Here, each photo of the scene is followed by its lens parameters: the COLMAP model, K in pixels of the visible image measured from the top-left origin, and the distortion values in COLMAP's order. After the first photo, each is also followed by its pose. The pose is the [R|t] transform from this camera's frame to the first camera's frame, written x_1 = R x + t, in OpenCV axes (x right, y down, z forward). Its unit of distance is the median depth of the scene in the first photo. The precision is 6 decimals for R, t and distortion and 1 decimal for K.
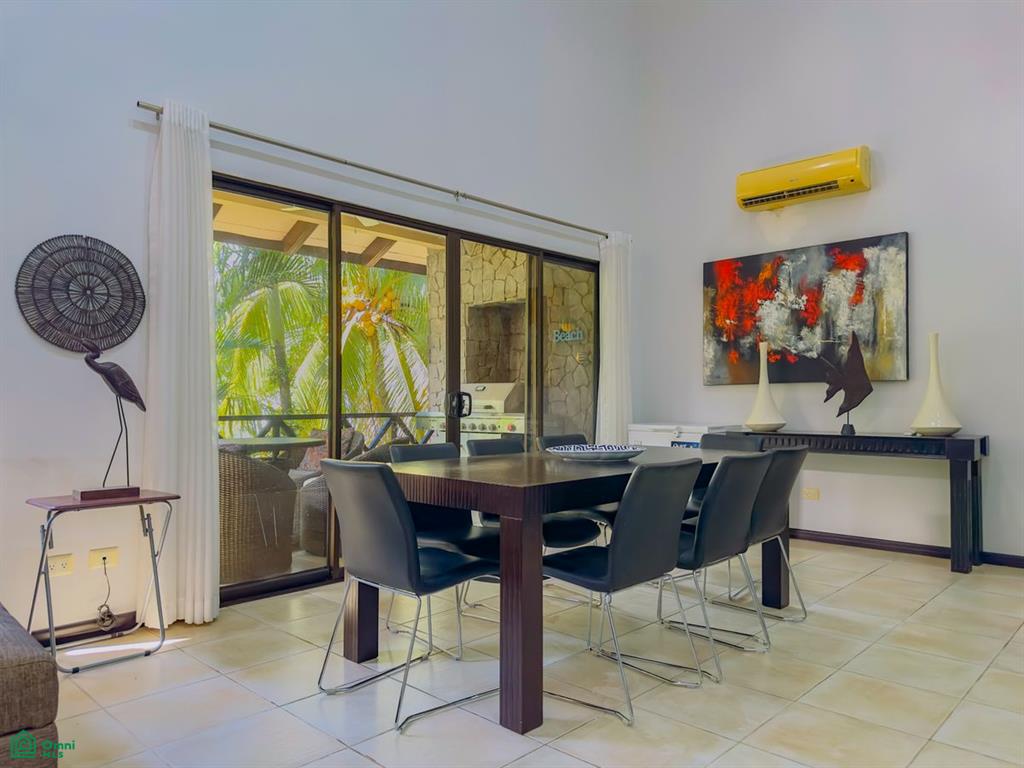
lens RADIAL K [[731.4, 0, 518.7], [0, 731.4, 386.7], [0, 0, 1]] dist [0.018884, -0.002936]
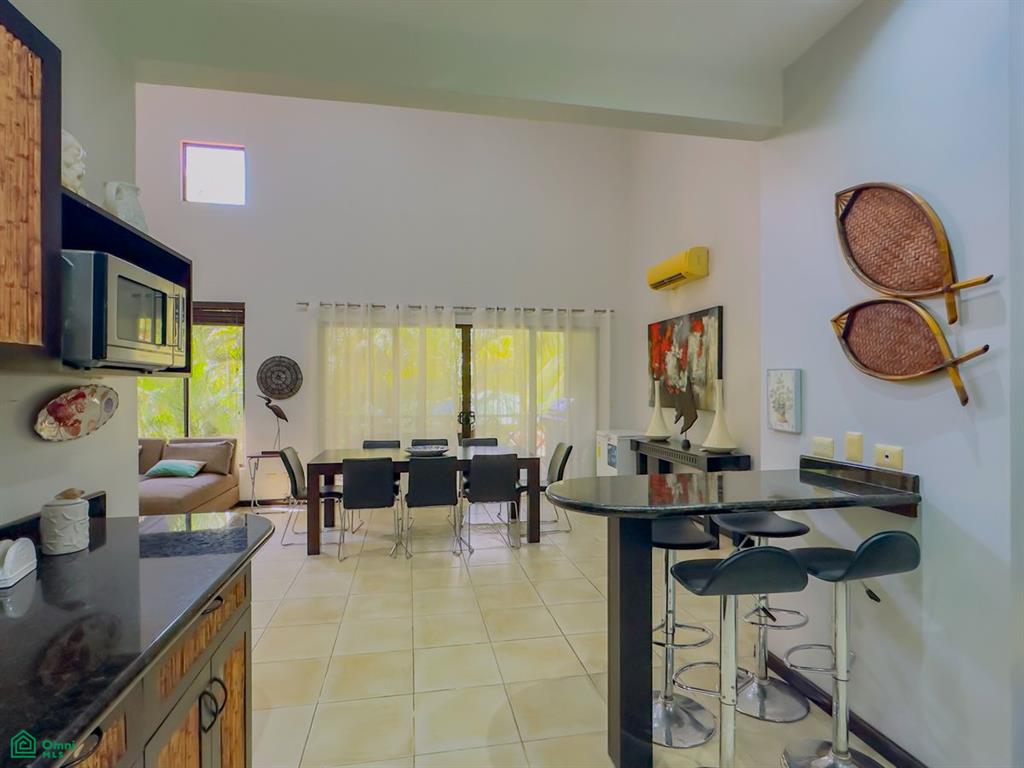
lens RADIAL K [[536.2, 0, 510.7], [0, 536.2, 386.2], [0, 0, 1]] dist [-0.002108, -0.000138]
pose [[0.814159, 0.002953, -0.580635, 0.790813], [0.008756, 0.999811, 0.017362, -0.077622], [0.580577, -0.019219, 0.813979, -0.067082]]
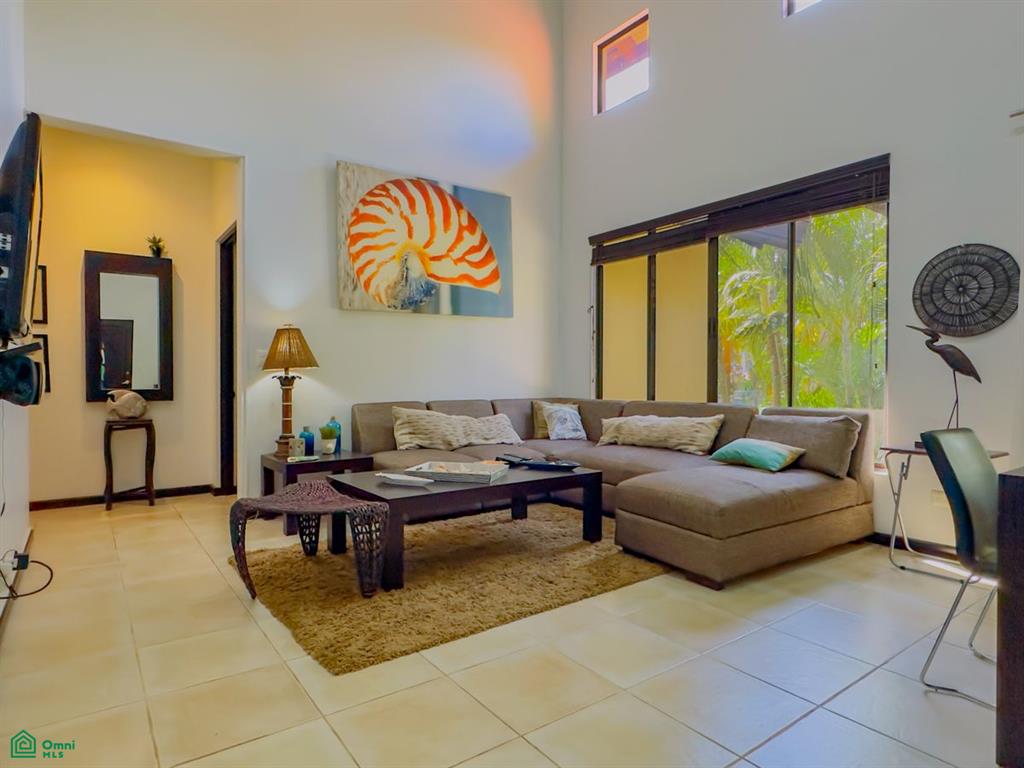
lens RADIAL K [[585.3, 0, 506.2], [0, 585.3, 386.7], [0, 0, 1]] dist [-0.006378, -0.000477]
pose [[-0.190422, 0.014723, -0.981592, 0.348582], [0.017914, 0.999773, 0.011520, 0.008838], [0.981539, -0.015391, -0.190642, 0.265540]]
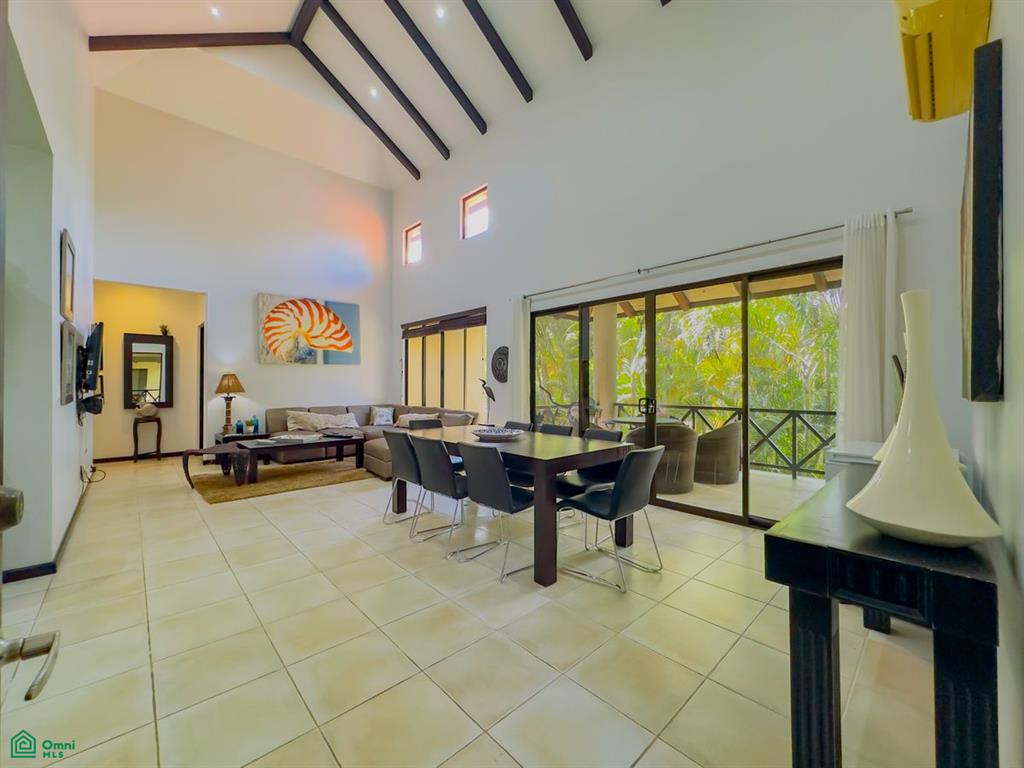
lens RADIAL K [[410.2, 0, 508.3], [0, 410.2, 383.2], [0, 0, 1]] dist [-0.003434, 0.000020]
pose [[-0.072301, -0.003493, -0.997377, 0.765342], [0.017469, 0.999836, -0.004768, -0.021755], [0.997230, -0.017768, -0.072228, 0.737200]]
